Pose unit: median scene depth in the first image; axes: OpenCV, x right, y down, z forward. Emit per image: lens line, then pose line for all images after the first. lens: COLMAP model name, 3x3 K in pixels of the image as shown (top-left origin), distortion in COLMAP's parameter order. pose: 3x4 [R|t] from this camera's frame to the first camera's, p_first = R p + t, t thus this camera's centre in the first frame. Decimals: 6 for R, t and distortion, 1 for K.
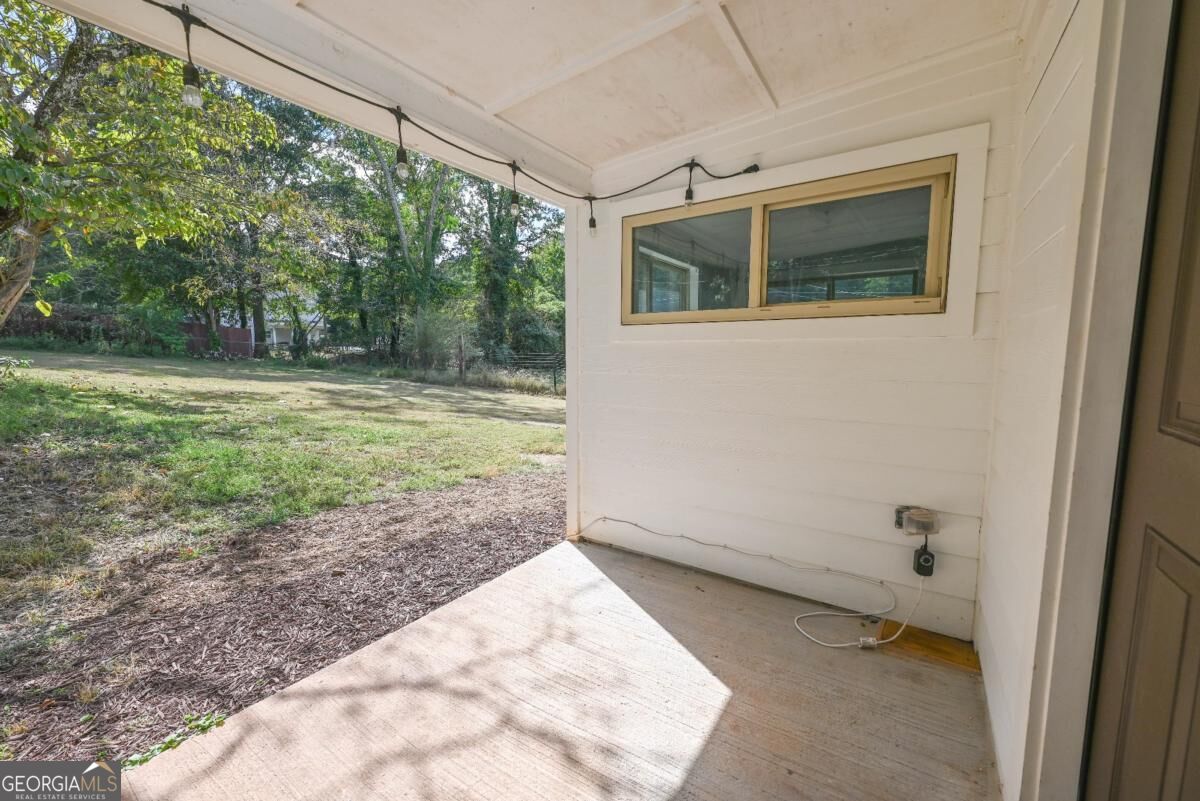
lens RADIAL K [[478.2, 0, 596.3], [0, 478.2, 402.8], [0, 0, 1]] dist [-0.000162, 0.000134]
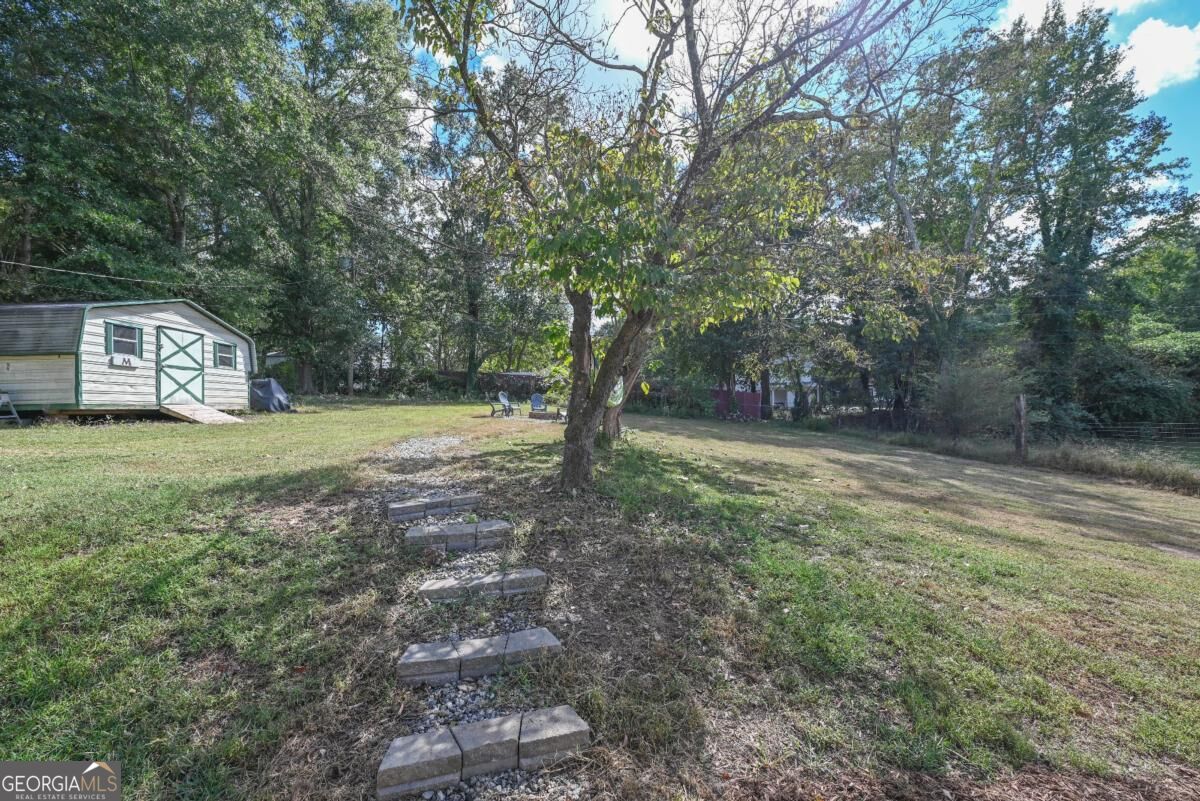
lens RADIAL K [[475.8, 0, 600.0], [0, 475.8, 400.5], [0, 0, 1]] dist [-0.000379, 0.000236]
pose [[0.604691, -0.016355, -0.796292, -0.090471], [-0.081057, 0.993334, -0.081955, -0.021618], [0.792325, 0.114102, 0.599335, 0.059458]]
